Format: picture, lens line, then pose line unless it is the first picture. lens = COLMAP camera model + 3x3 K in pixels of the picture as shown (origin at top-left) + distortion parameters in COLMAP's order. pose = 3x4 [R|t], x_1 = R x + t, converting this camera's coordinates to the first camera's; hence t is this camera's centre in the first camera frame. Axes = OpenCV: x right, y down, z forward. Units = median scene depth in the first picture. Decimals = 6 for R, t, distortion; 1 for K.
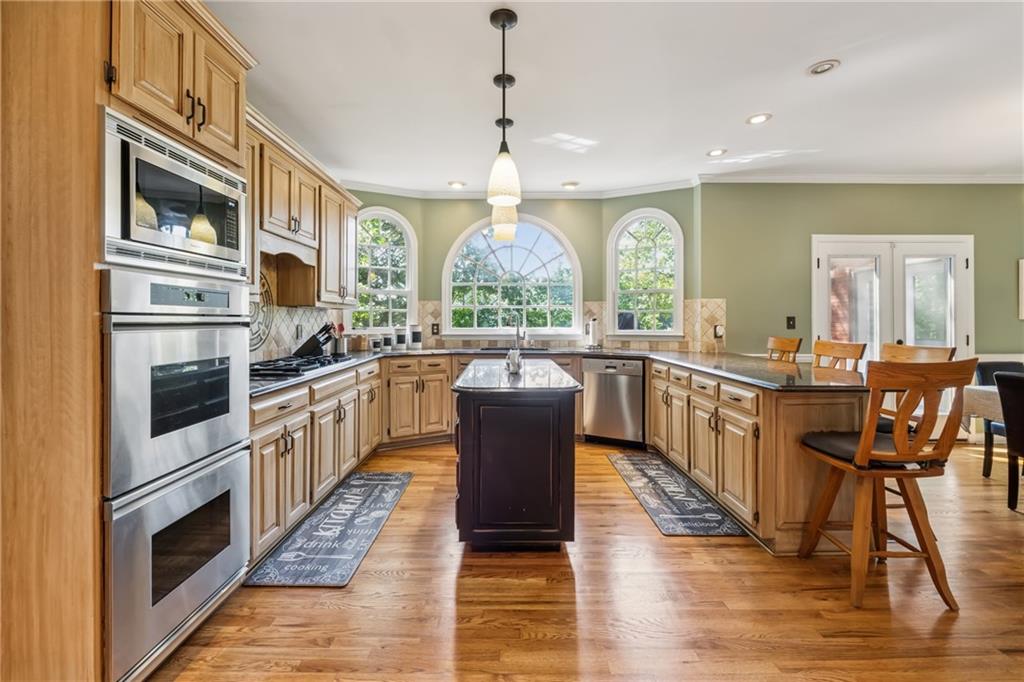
lens RADIAL K [[434.8, 0, 508.0], [0, 434.8, 320.7], [0, 0, 1]] dist [-0.002170, -0.000093]
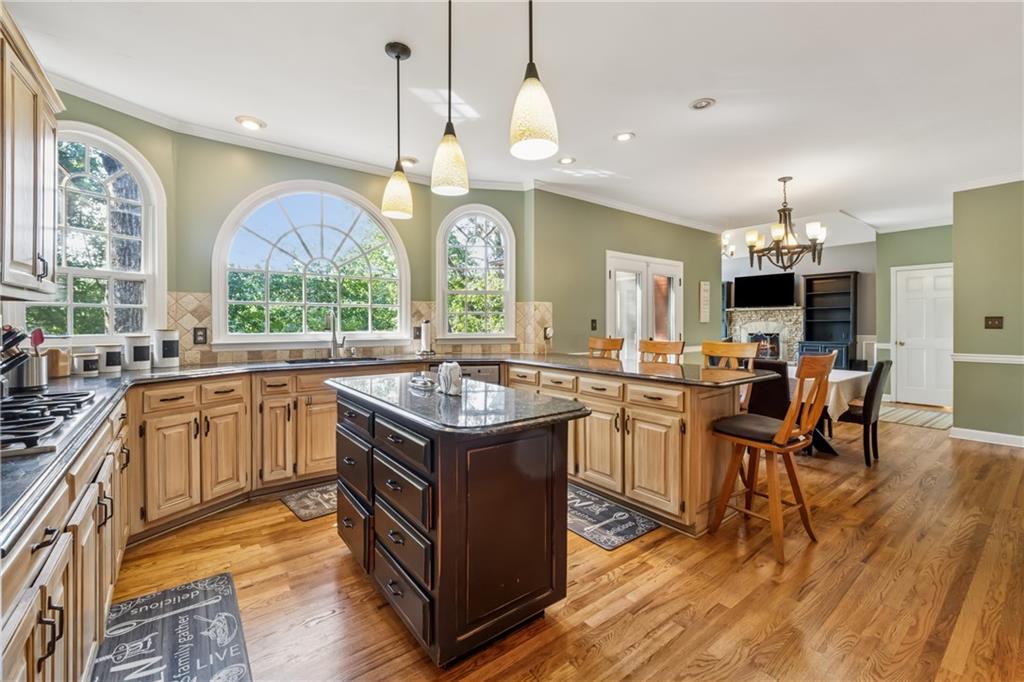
lens RADIAL K [[430.3, 0, 514.0], [0, 430.3, 326.4], [0, 0, 1]] dist [-0.008209, -0.000034]
pose [[0.791654, -0.004788, 0.610951, -0.215843], [0.000048, 0.999970, 0.007775, 0.000152], [-0.610970, -0.006125, 0.791630, 0.229084]]
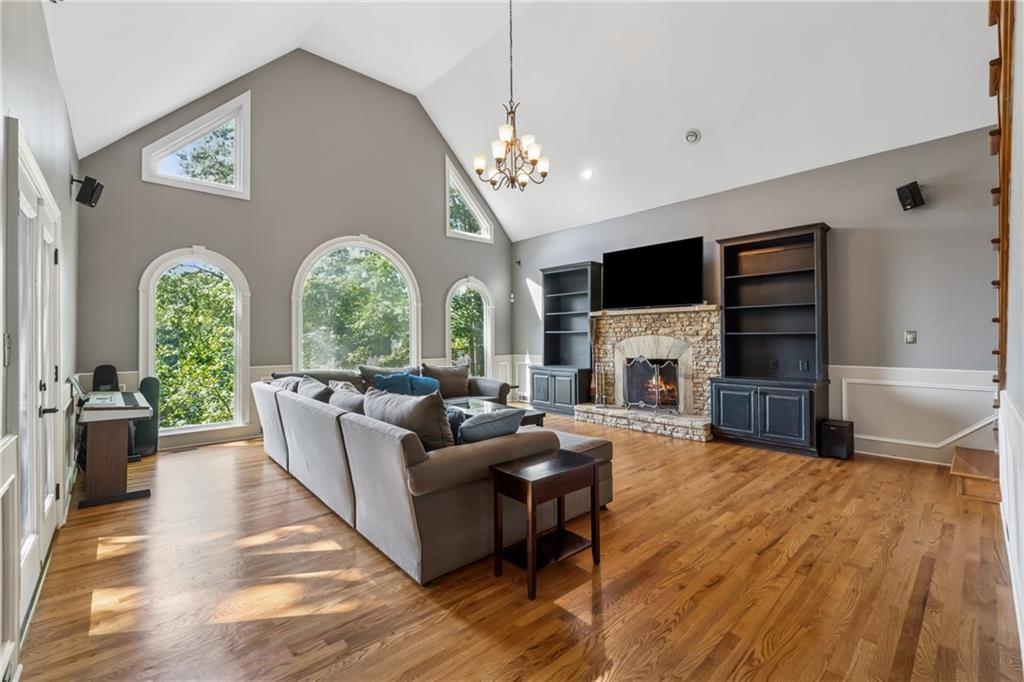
lens RADIAL K [[430.3, 0, 514.0], [0, 430.3, 326.4], [0, 0, 1]] dist [-0.008209, -0.000034]
pose [[0.737680, 0.016210, 0.674956, 1.413623], [0.001302, 0.999676, -0.025432, -0.005038], [-0.675149, 0.019639, 0.737419, 0.681107]]
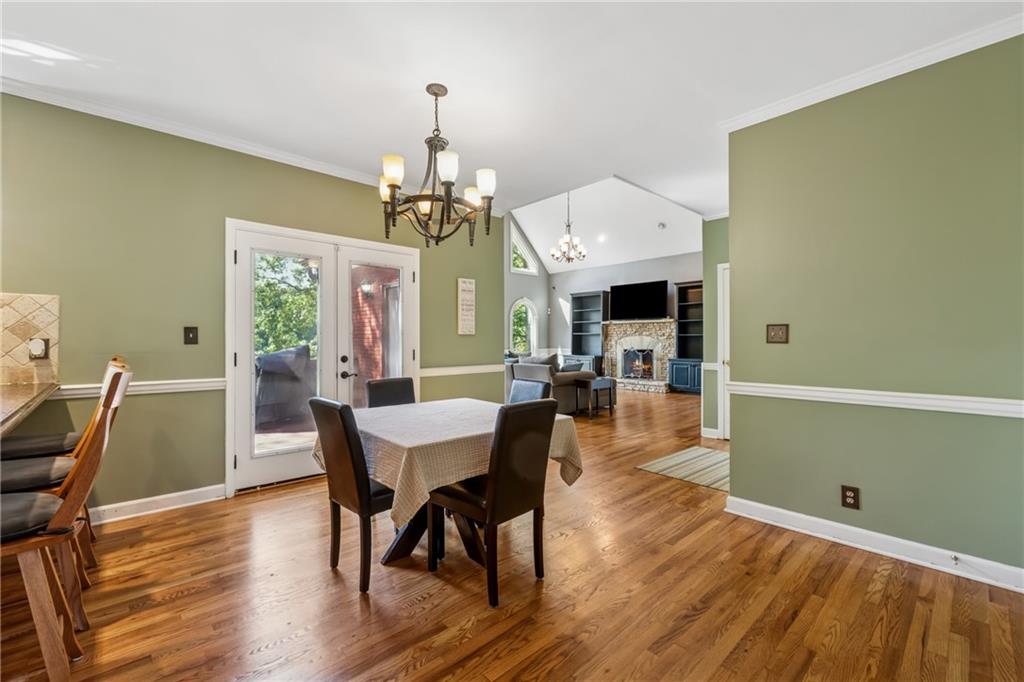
lens RADIAL K [[425.9, 0, 512.0], [0, 425.9, 341.0], [0, 0, 1]] dist [-0.001170, -0.000161]
pose [[0.741857, -0.000338, 0.670558, 0.580242], [-0.004190, 0.999978, 0.005139, 0.008414], [-0.670545, -0.006622, 0.741839, 0.127360]]
